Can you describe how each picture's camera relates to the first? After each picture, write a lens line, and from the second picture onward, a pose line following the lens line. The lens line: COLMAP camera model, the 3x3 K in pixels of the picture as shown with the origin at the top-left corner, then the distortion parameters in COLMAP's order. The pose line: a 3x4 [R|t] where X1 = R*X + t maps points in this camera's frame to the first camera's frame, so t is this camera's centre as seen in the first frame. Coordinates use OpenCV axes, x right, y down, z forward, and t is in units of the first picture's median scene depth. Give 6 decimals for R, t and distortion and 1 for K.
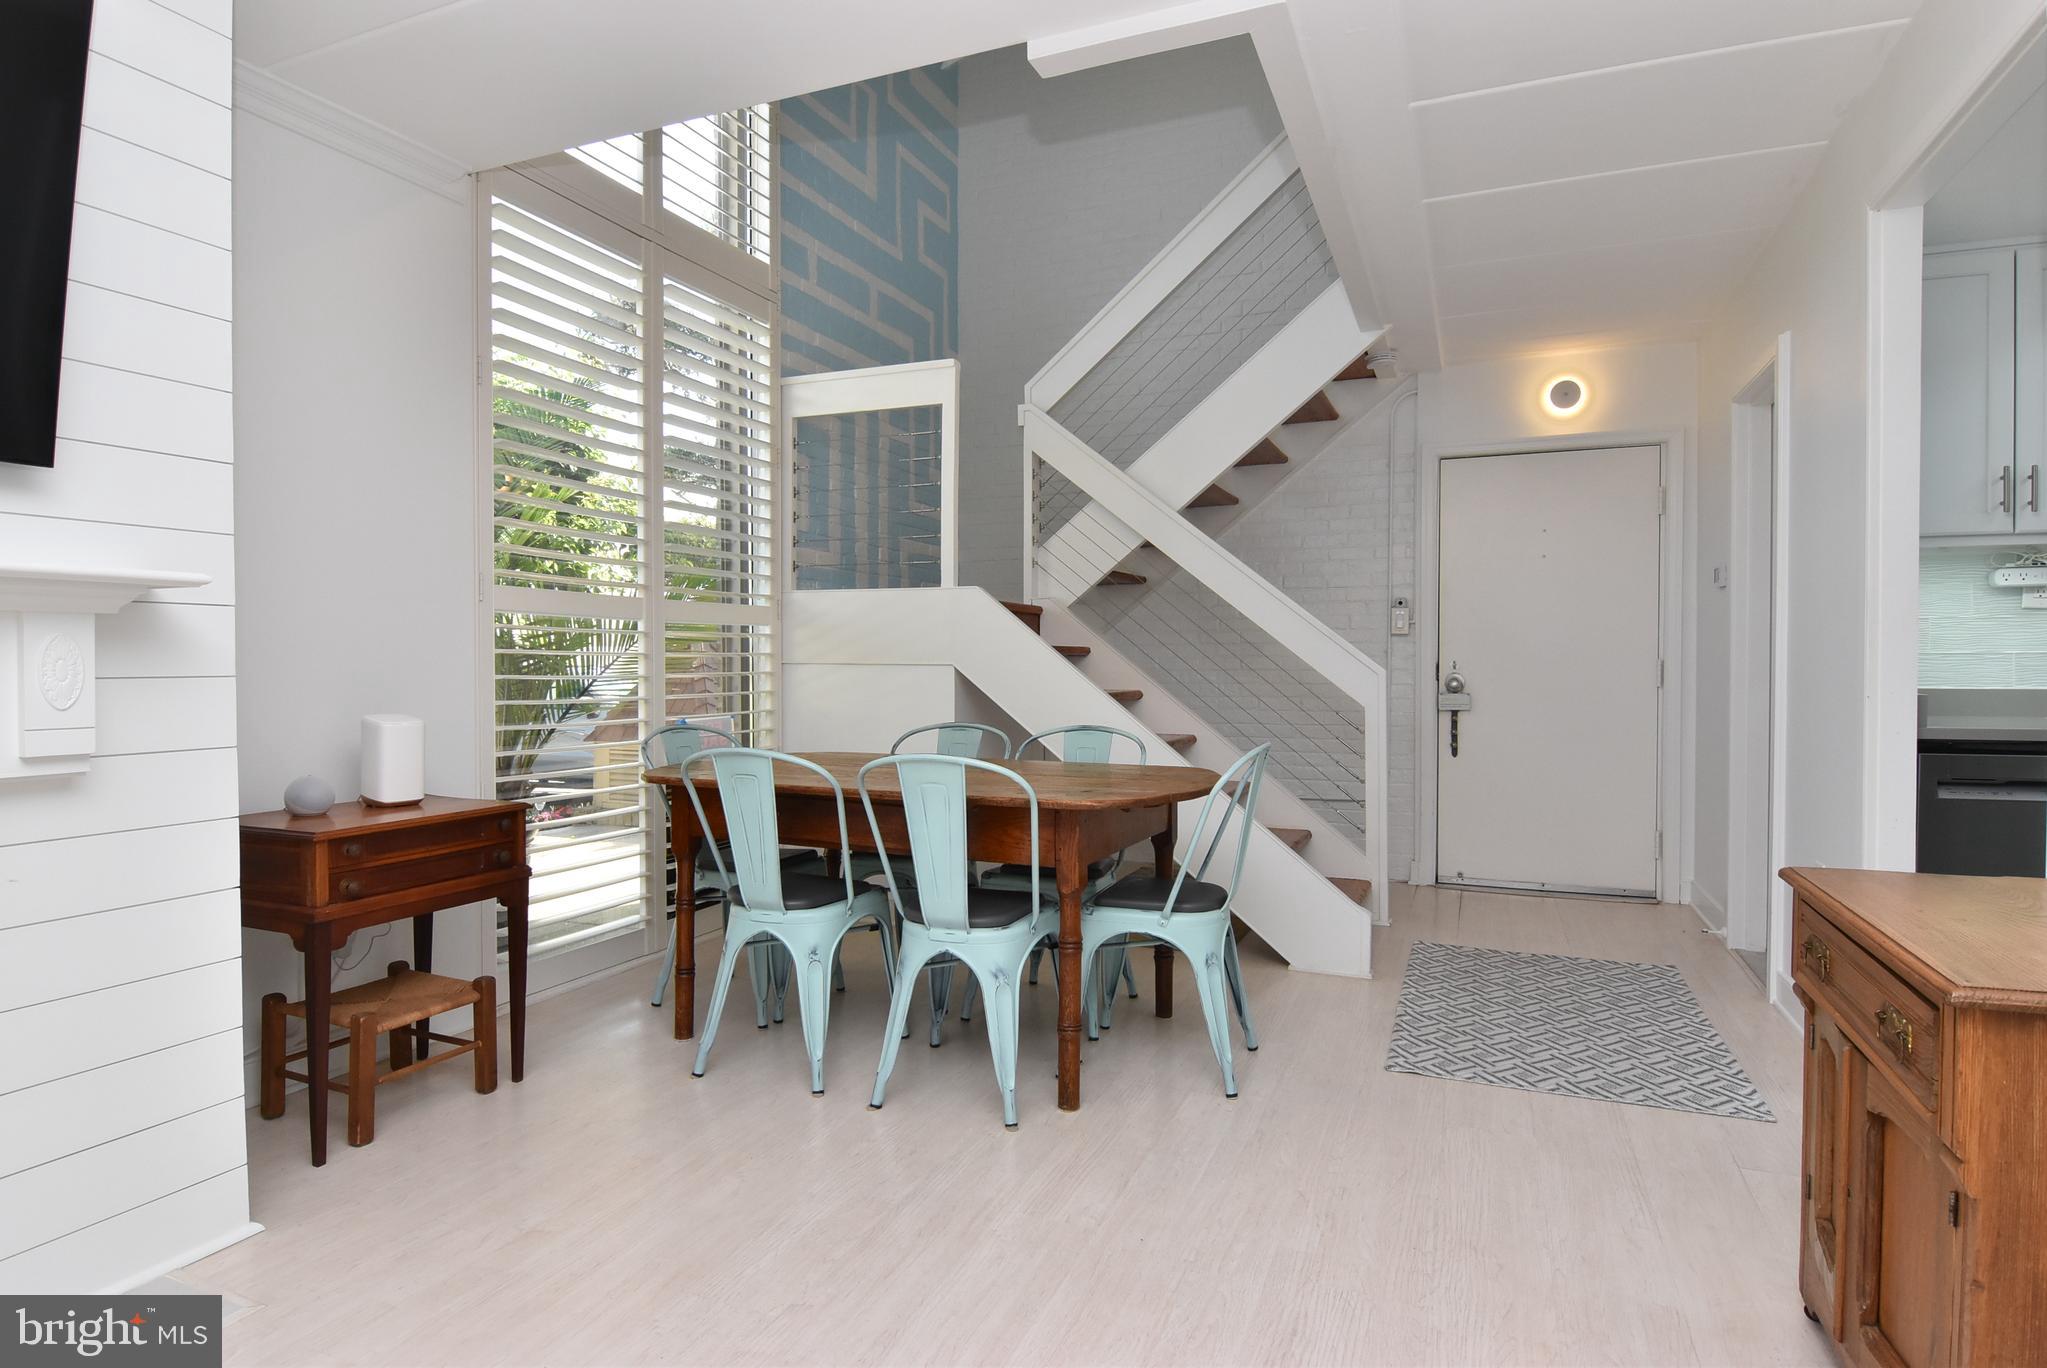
lens RADIAL K [[1091.3, 0, 1027.3], [0, 1091.3, 684.3], [0, 0, 1]] dist [0.000356, -0.017894]
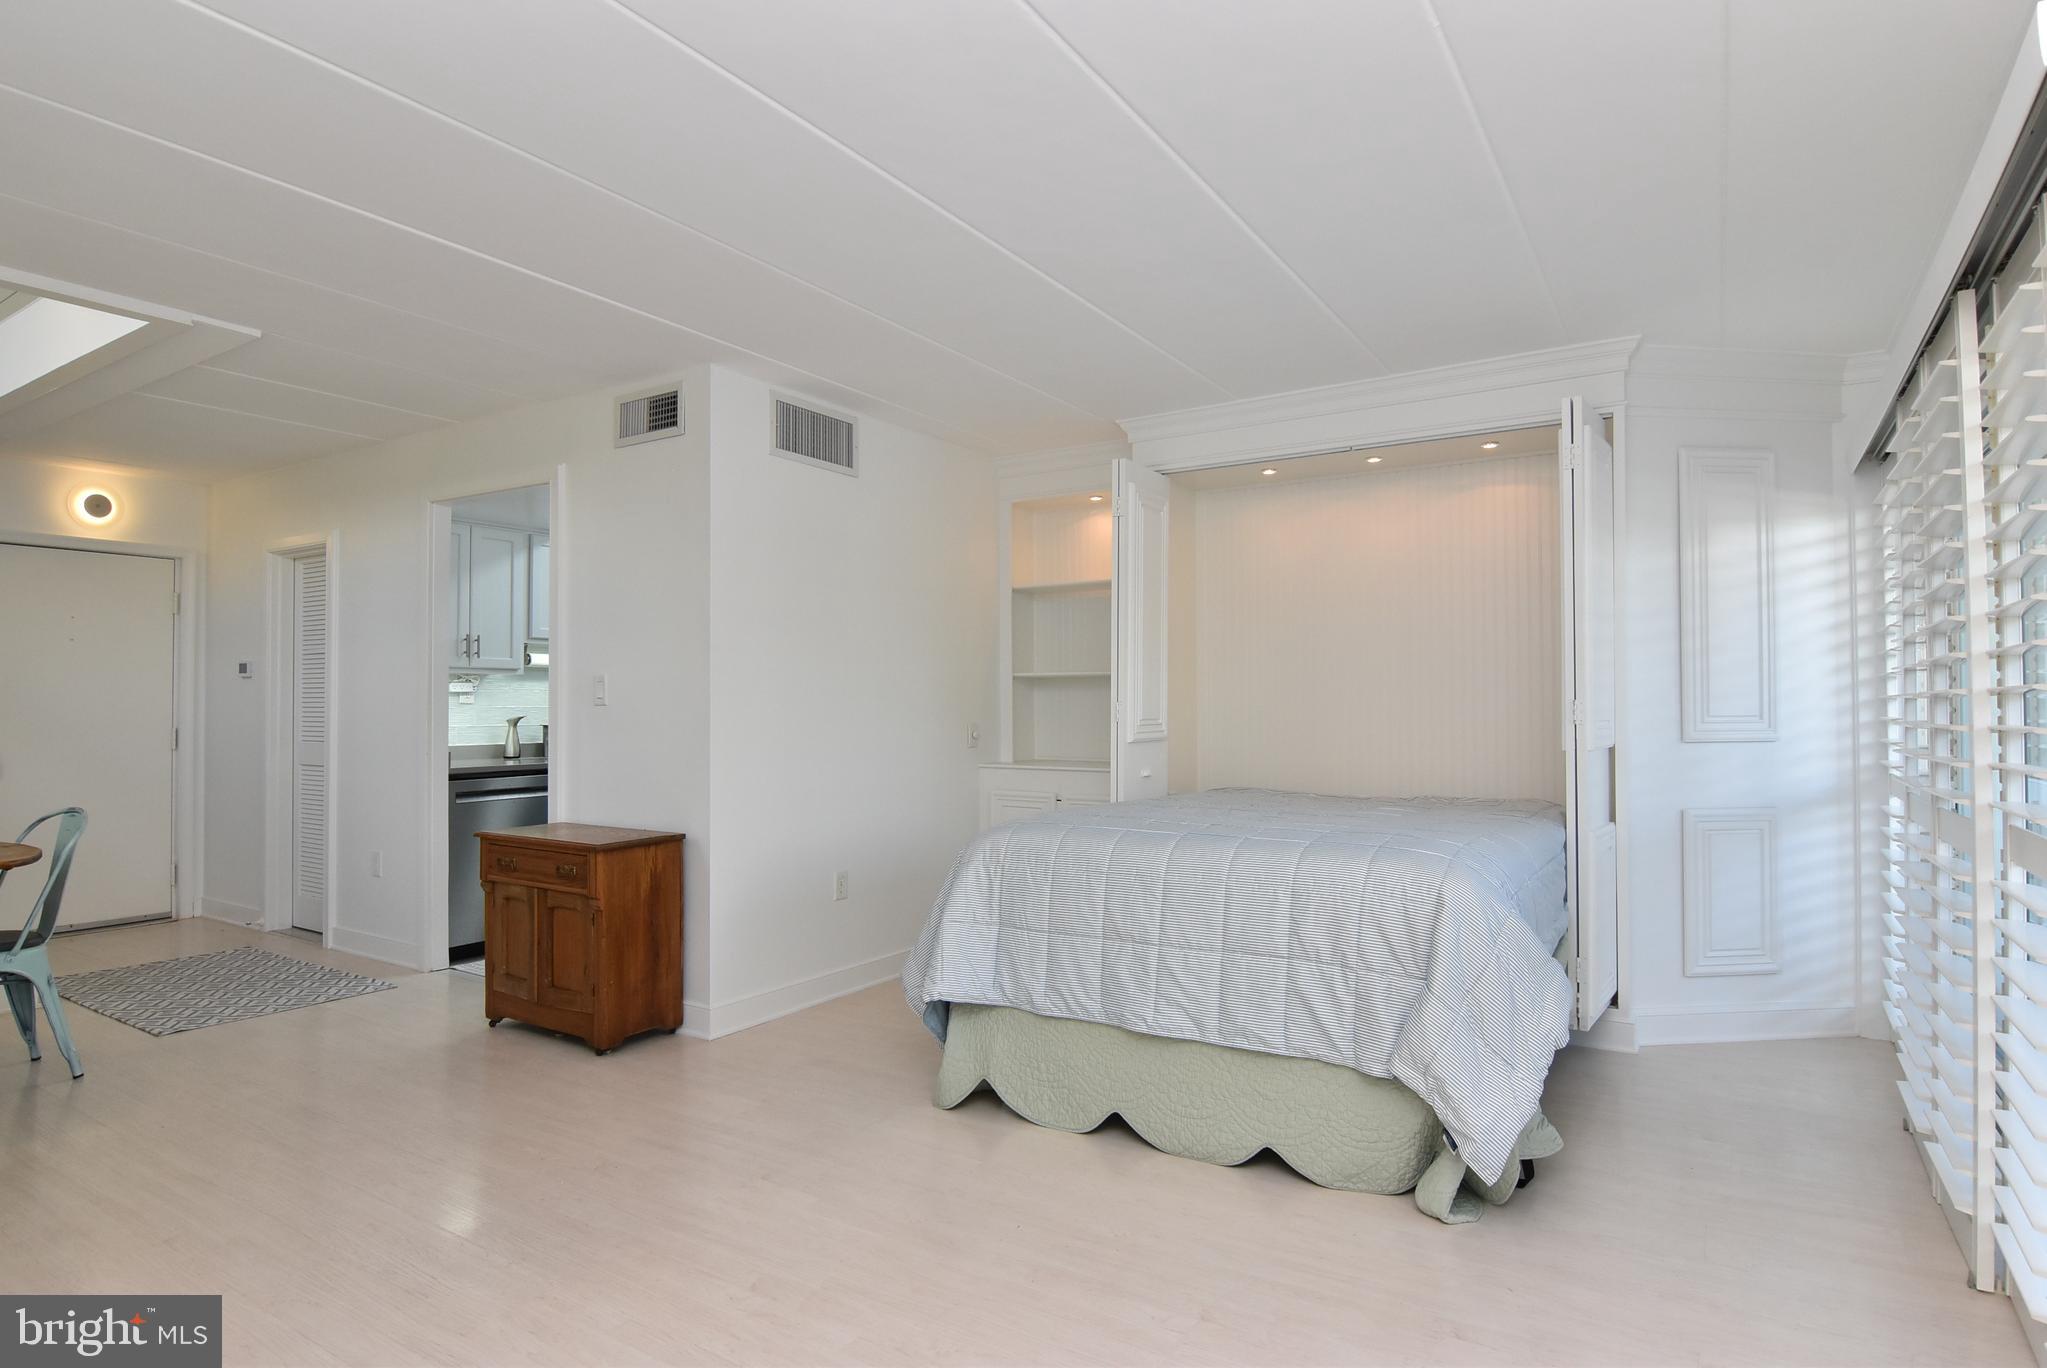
lens RADIAL K [[1091.3, 0, 1027.3], [0, 1091.3, 684.3], [0, 0, 1]] dist [0.000356, -0.017894]
pose [[0.169719, 0.018029, 0.985328, -0.529191], [0.021148, 0.999536, -0.021932, -0.026201], [-0.985266, 0.024560, 0.169259, -0.209321]]
